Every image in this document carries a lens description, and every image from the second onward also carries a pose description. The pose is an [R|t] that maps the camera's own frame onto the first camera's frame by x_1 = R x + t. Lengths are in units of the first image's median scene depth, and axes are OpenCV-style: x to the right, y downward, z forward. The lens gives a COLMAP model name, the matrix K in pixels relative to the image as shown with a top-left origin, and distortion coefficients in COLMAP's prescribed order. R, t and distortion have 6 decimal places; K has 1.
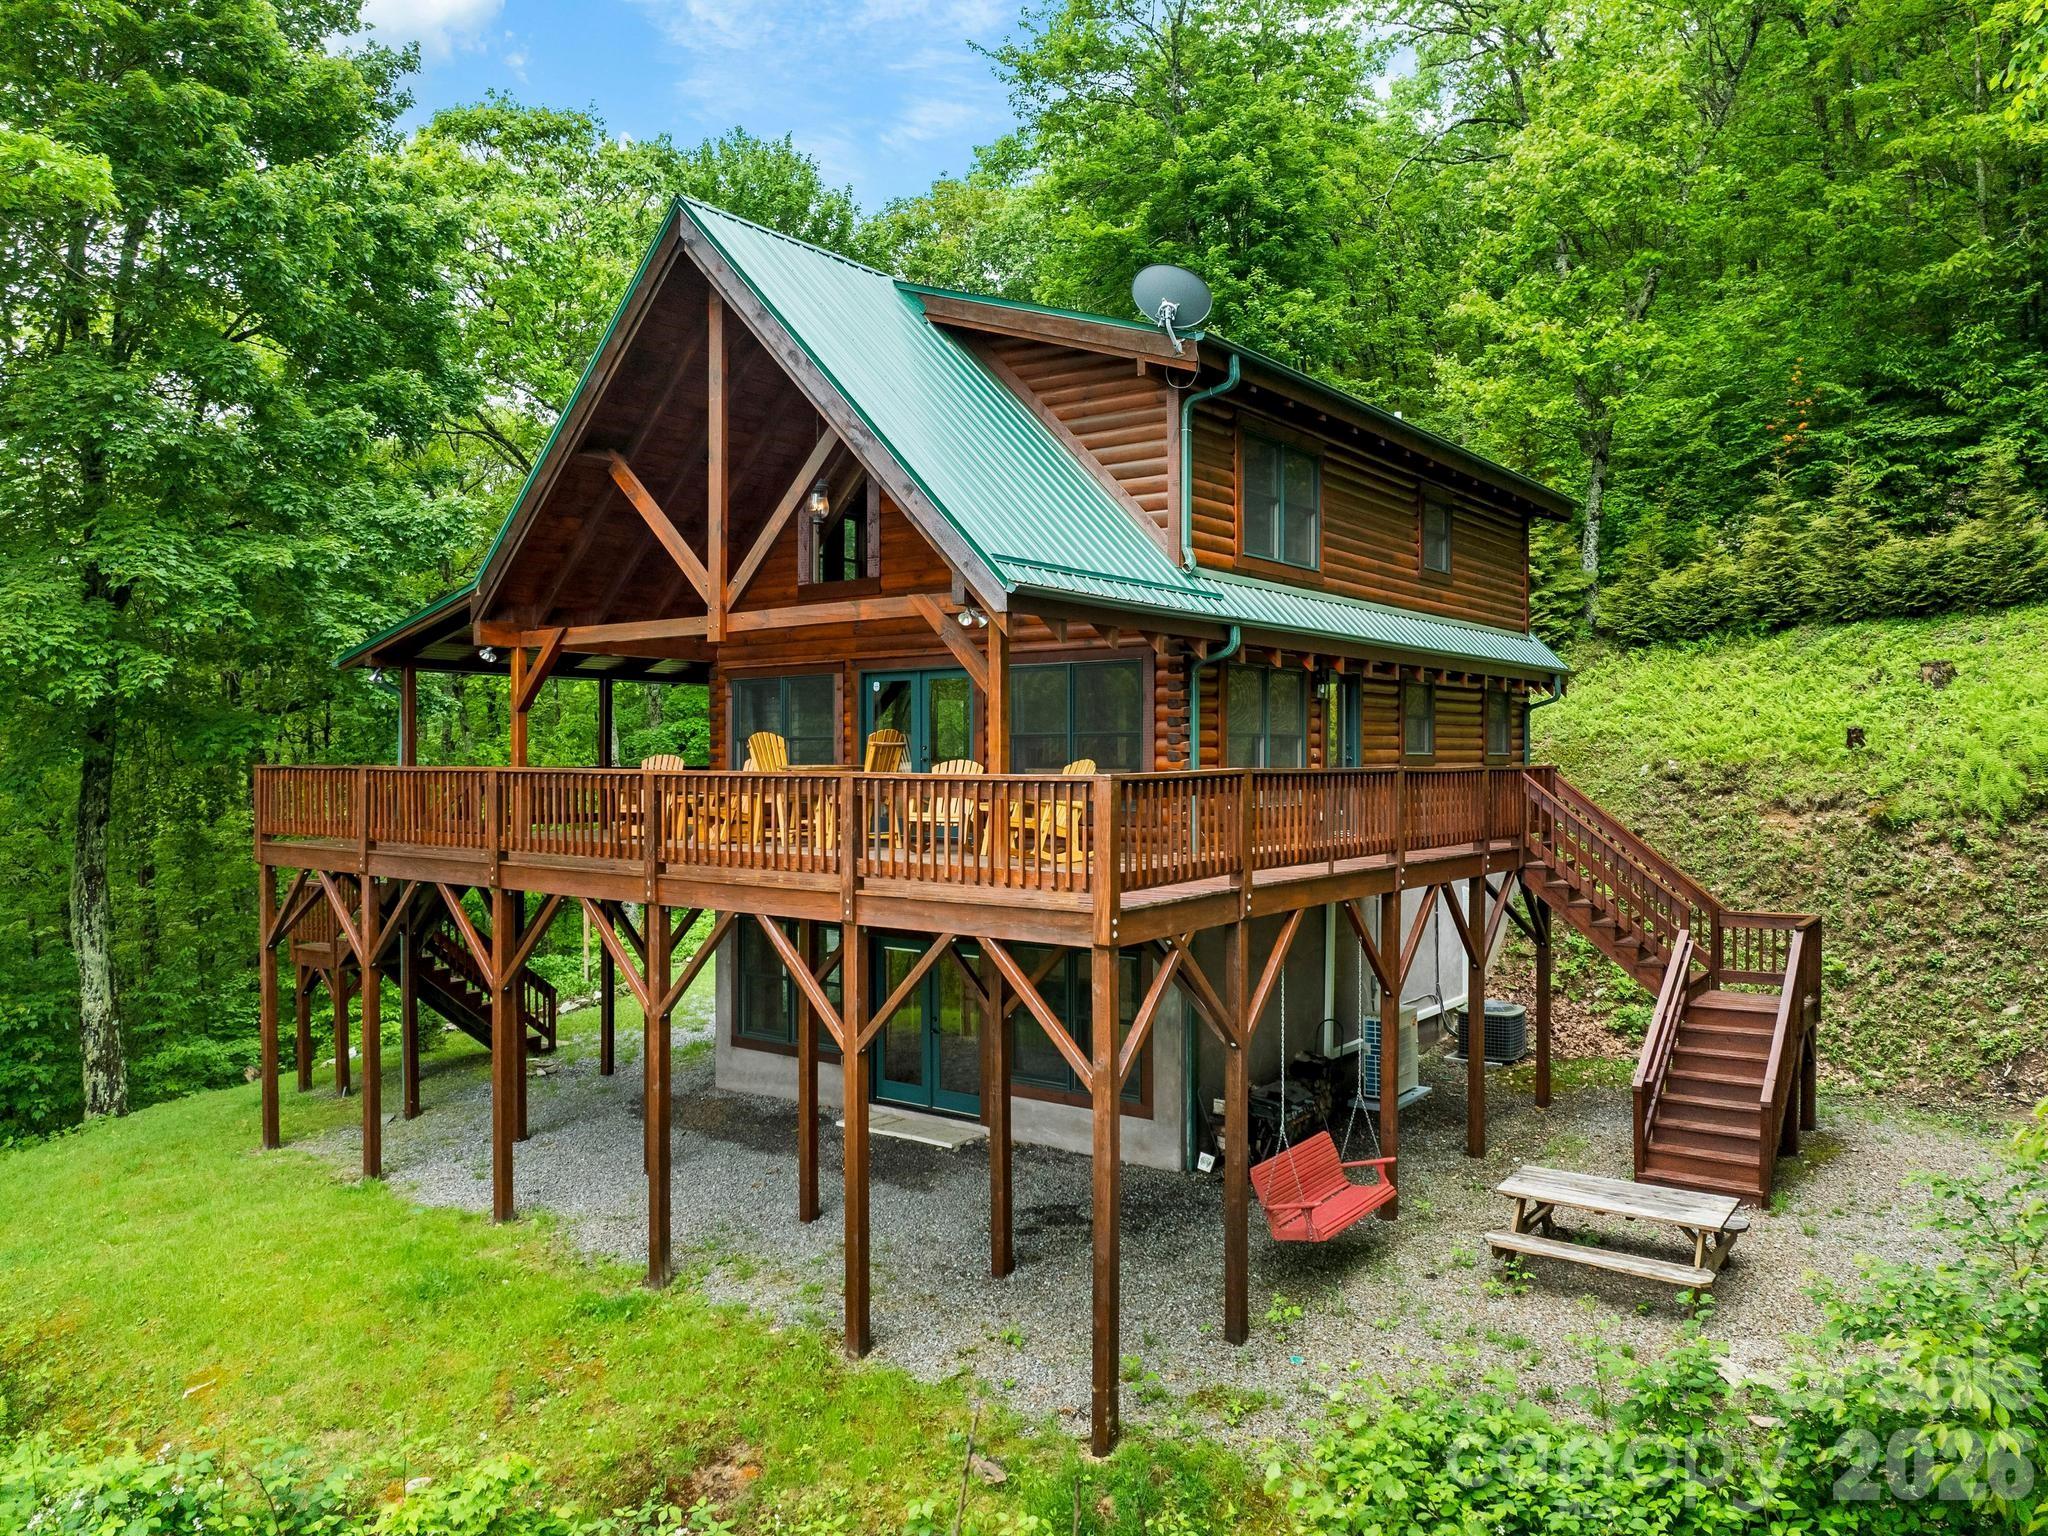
lens RADIAL K [[1481.2, 0, 1023.8], [0, 1481.2, 709.0], [0, 0, 1]] dist [-0.040458, -0.000586]
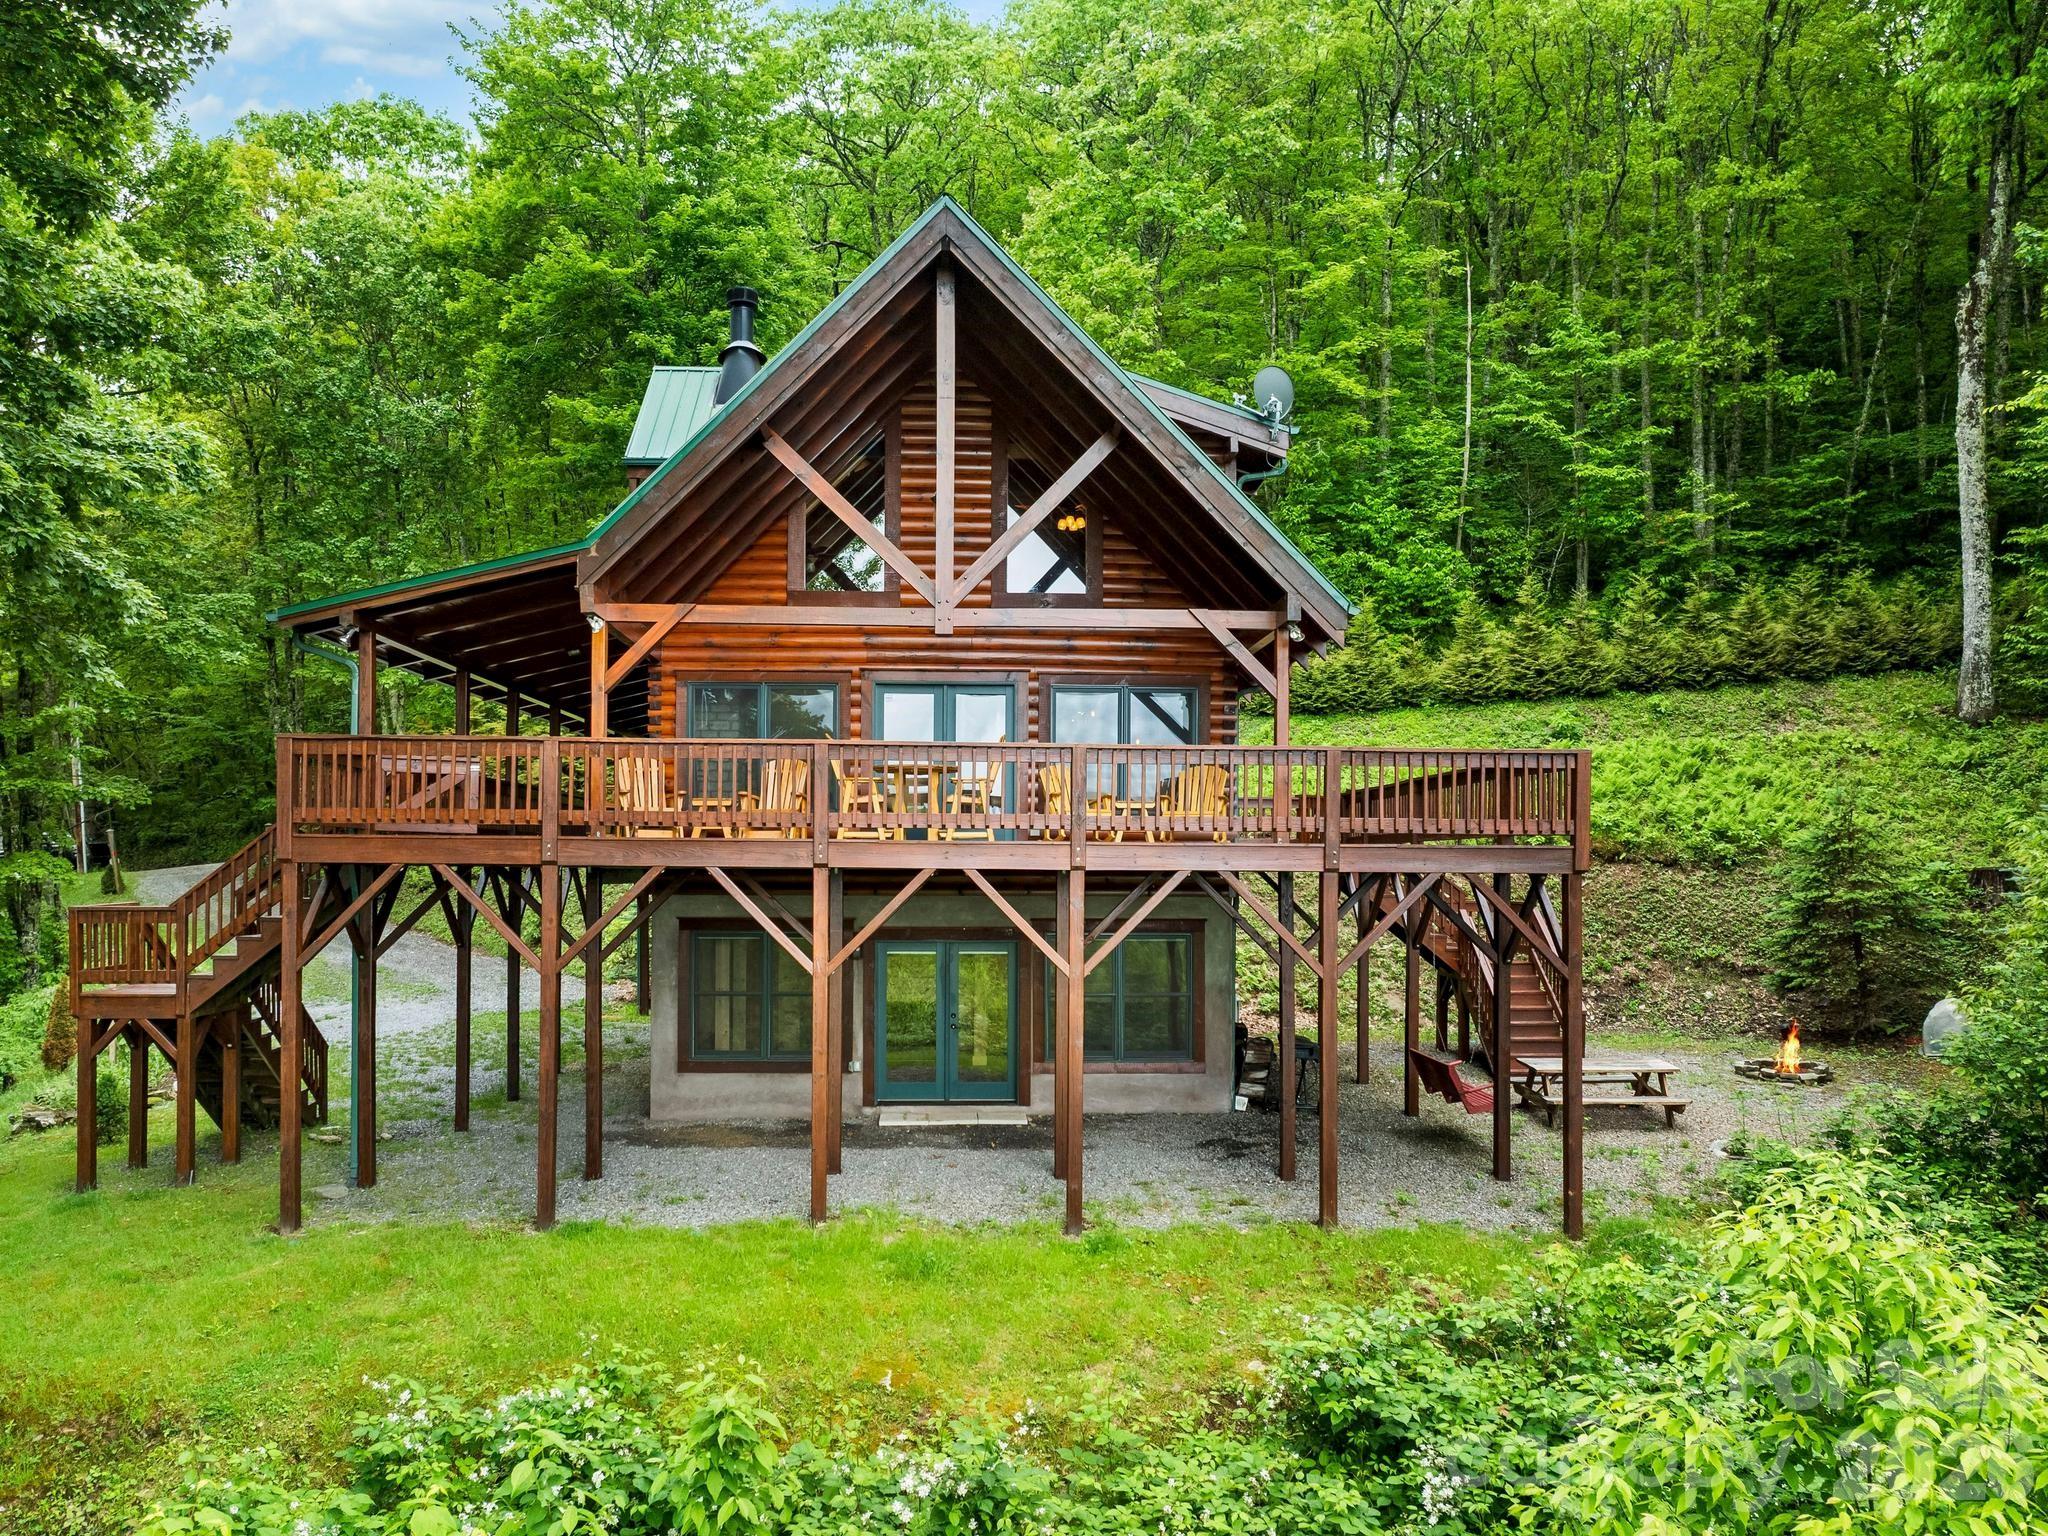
lens RADIAL K [[1488.3, 0, 1002.8], [0, 1488.3, 859.9], [0, 0, 1]] dist [-0.037842, -0.000967]
pose [[0.773256, 0.008109, 0.634043, -0.572162], [-0.026619, 0.999452, 0.019682, 0.061001], [-0.633536, -0.032097, 0.773048, 0.125057]]
